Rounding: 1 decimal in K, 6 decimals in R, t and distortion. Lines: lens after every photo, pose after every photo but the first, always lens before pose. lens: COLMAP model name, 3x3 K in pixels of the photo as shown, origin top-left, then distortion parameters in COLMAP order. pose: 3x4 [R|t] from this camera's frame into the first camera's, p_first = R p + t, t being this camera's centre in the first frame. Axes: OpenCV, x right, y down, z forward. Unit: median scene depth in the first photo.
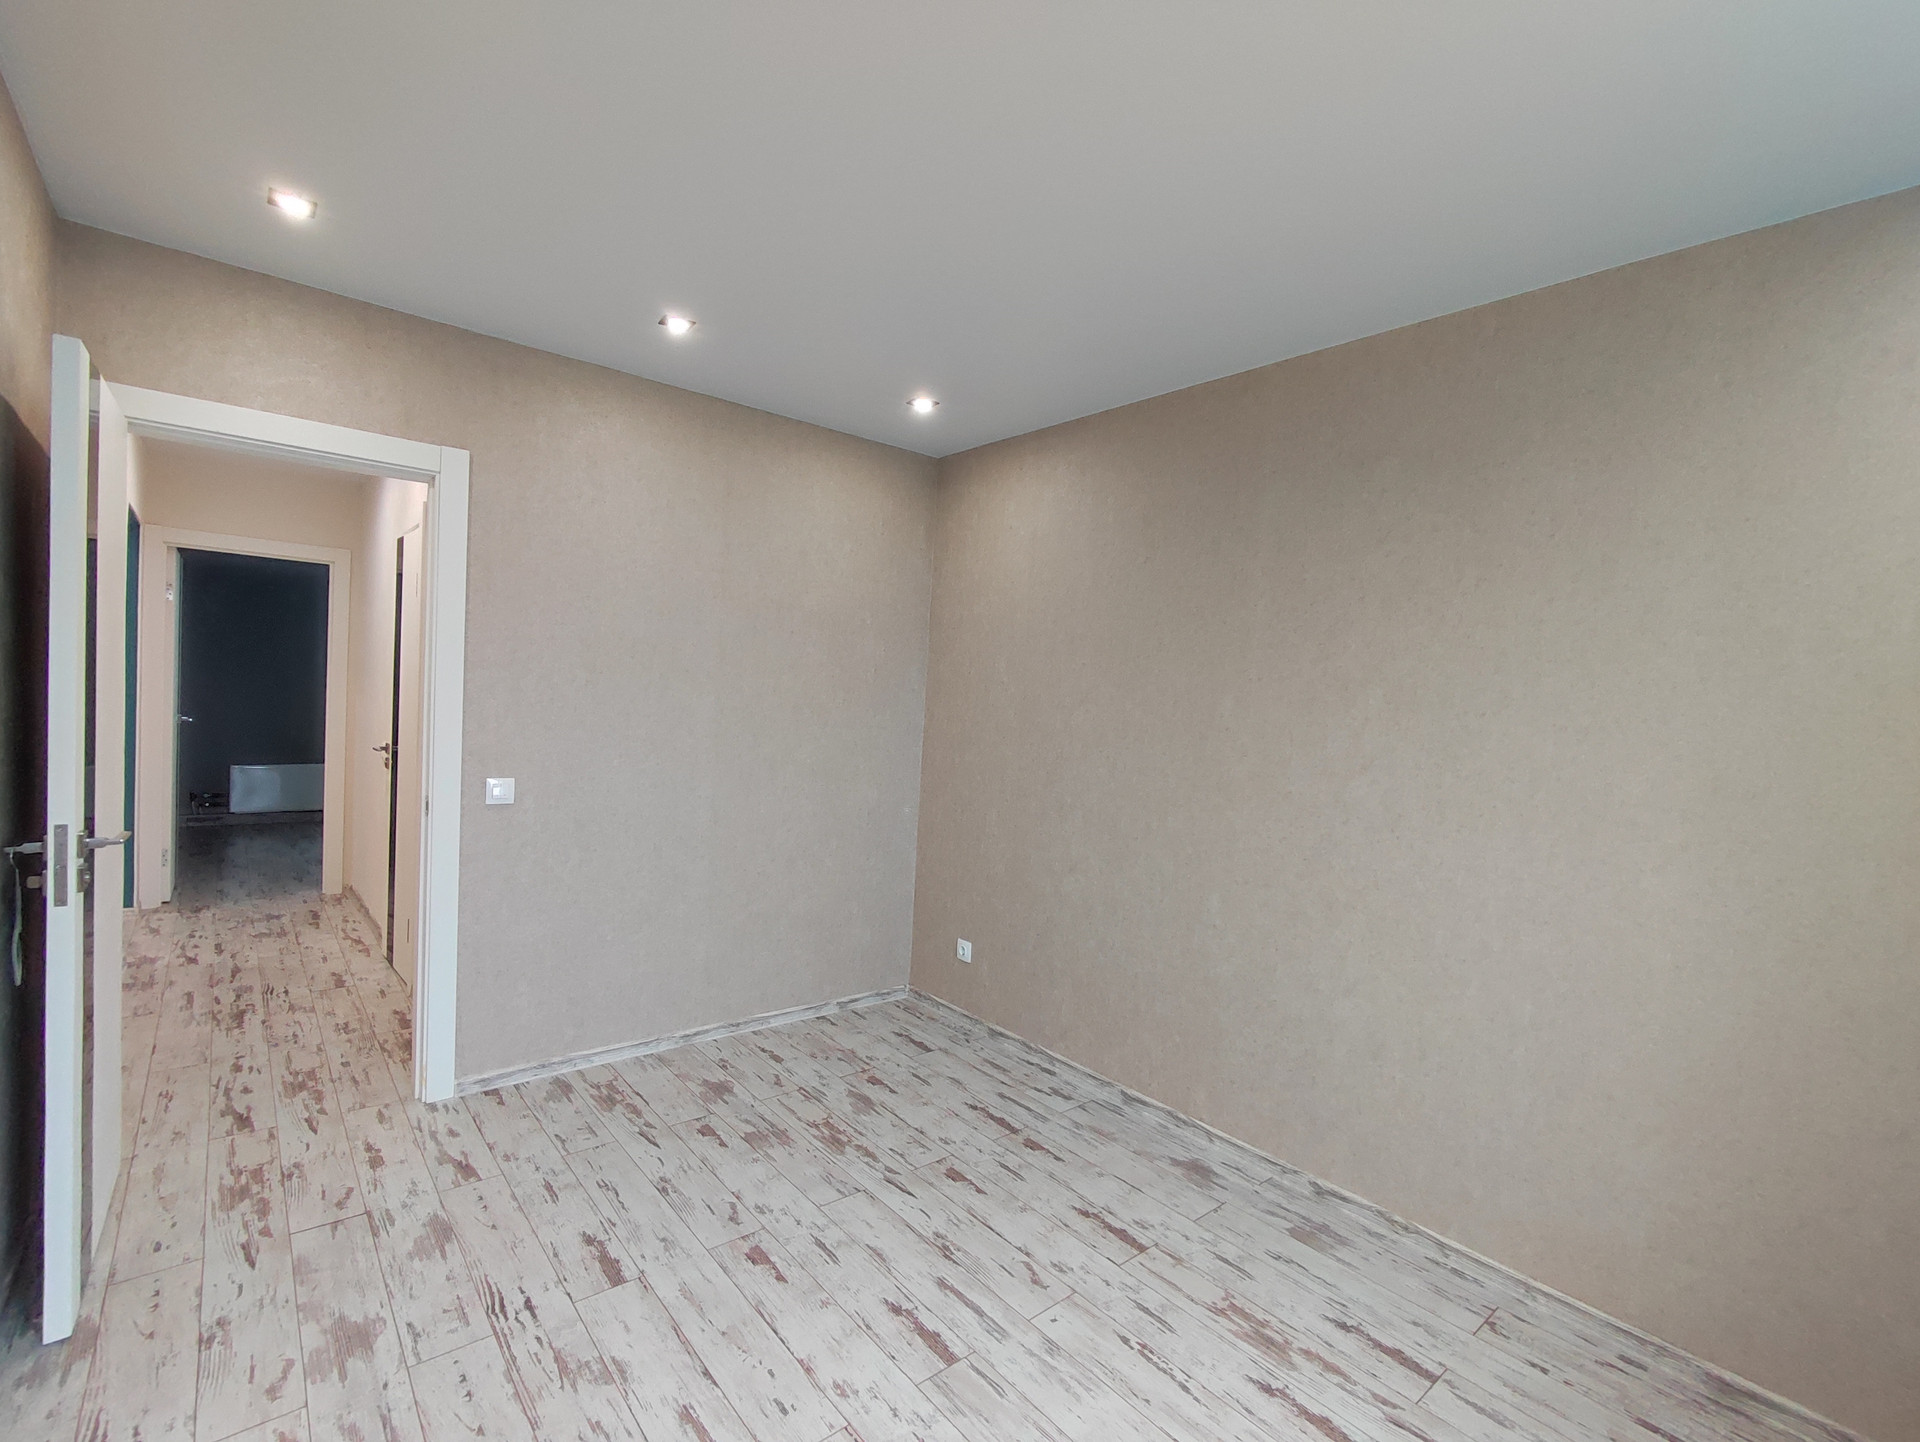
lens RADIAL K [[877.6, 0, 960.7], [0, 877.6, 712.8], [0, 0, 1]] dist [-0.002800, -0.003634]
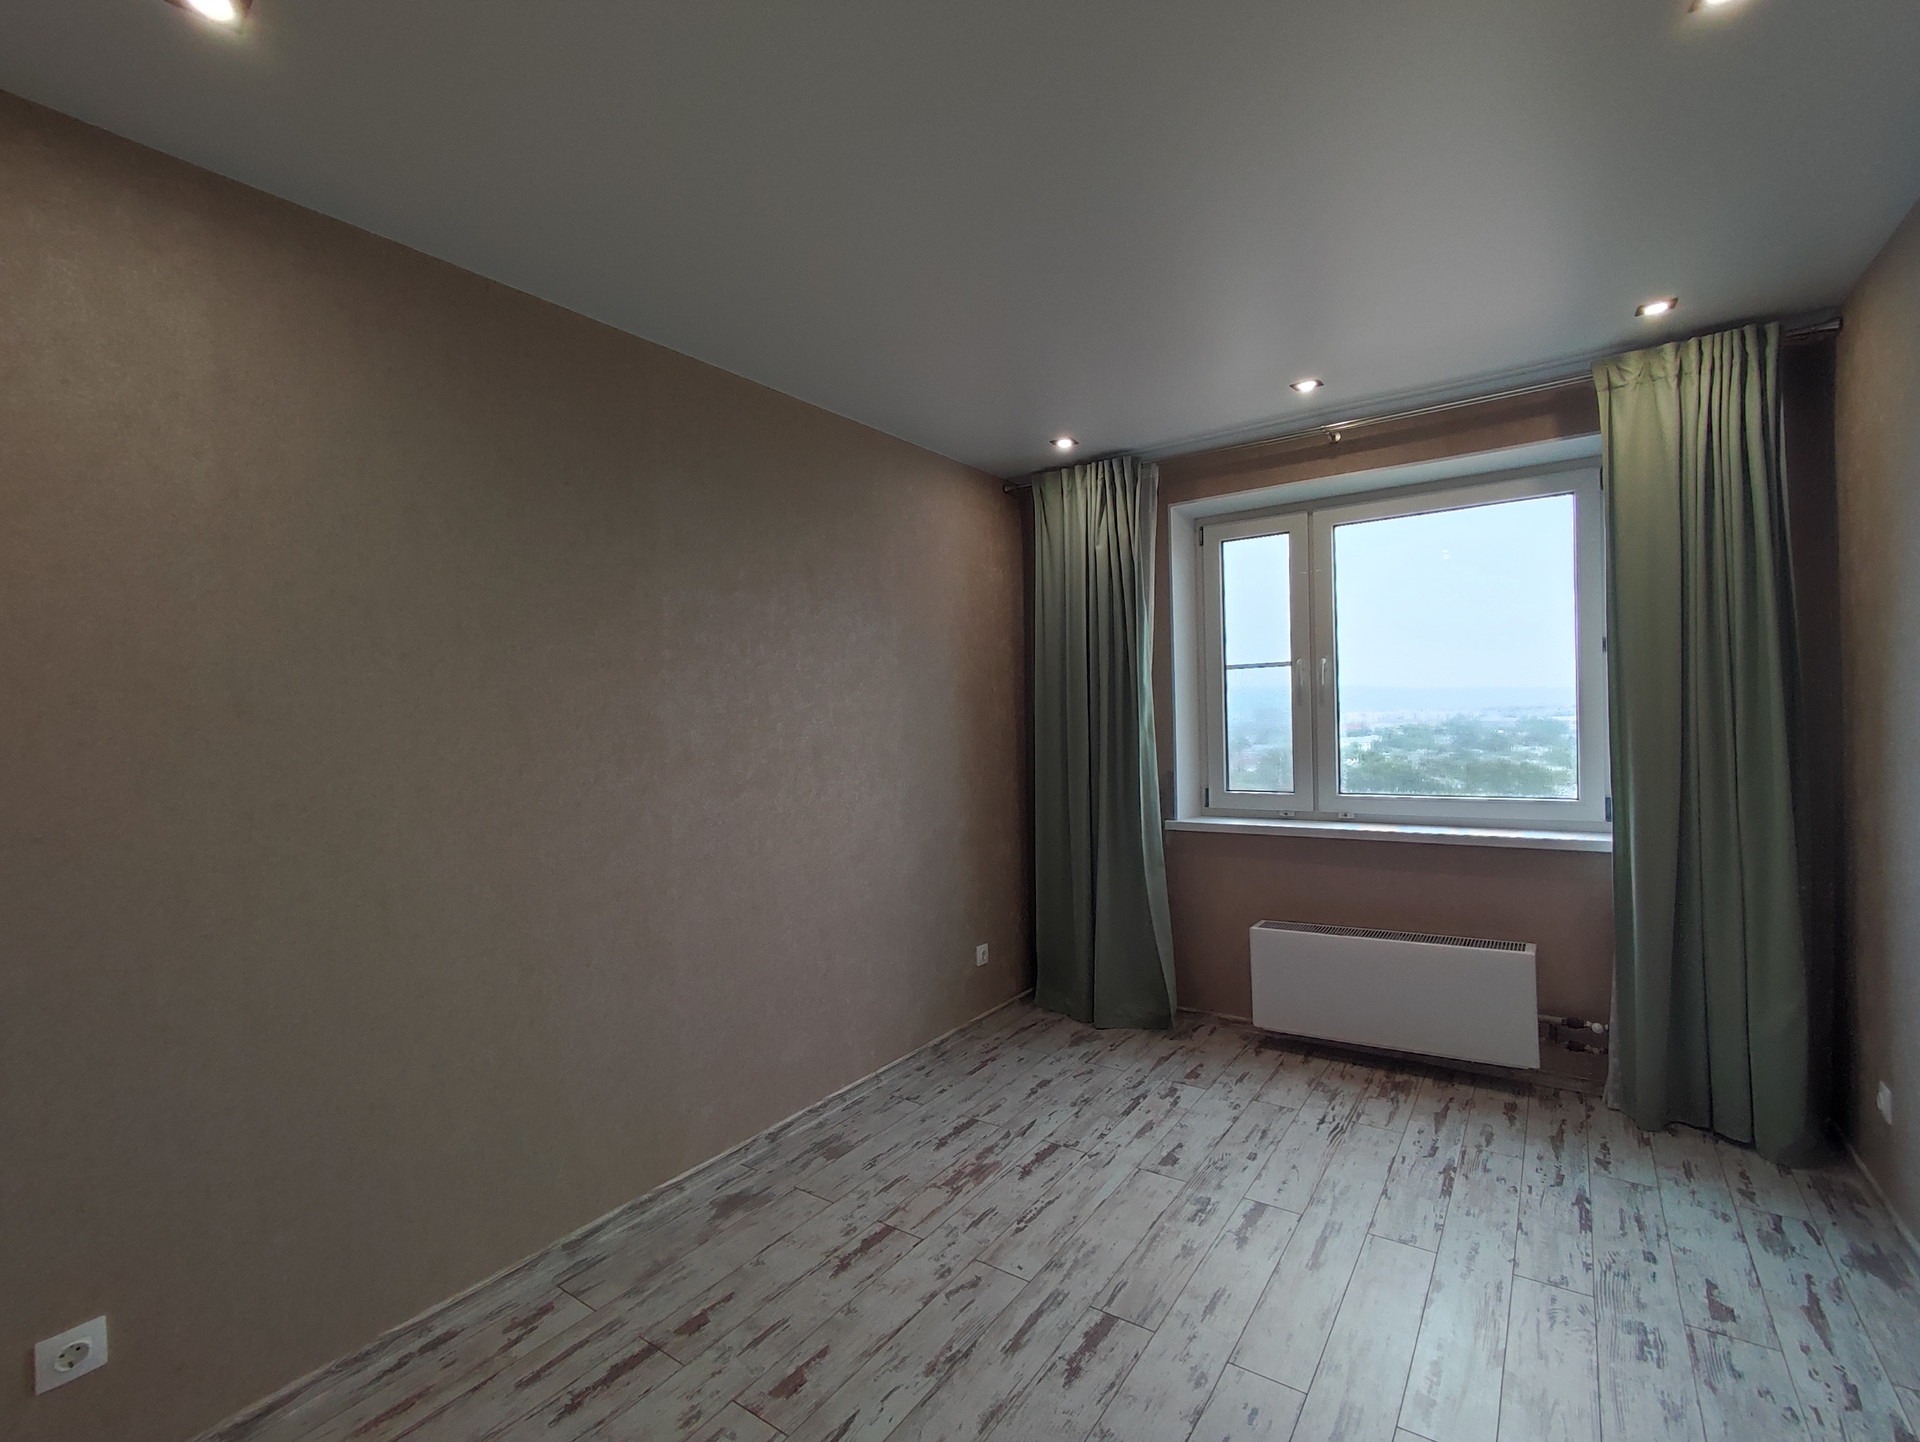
lens RADIAL K [[877.6, 0, 928.4], [0, 877.6, 721.3], [0, 0, 1]] dist [-0.002800, -0.003634]
pose [[-0.242040, -0.049988, 0.968978, -0.749718], [0.034110, 0.997616, 0.059985, -0.050221], [-0.969667, 0.047570, -0.239758, 1.121859]]
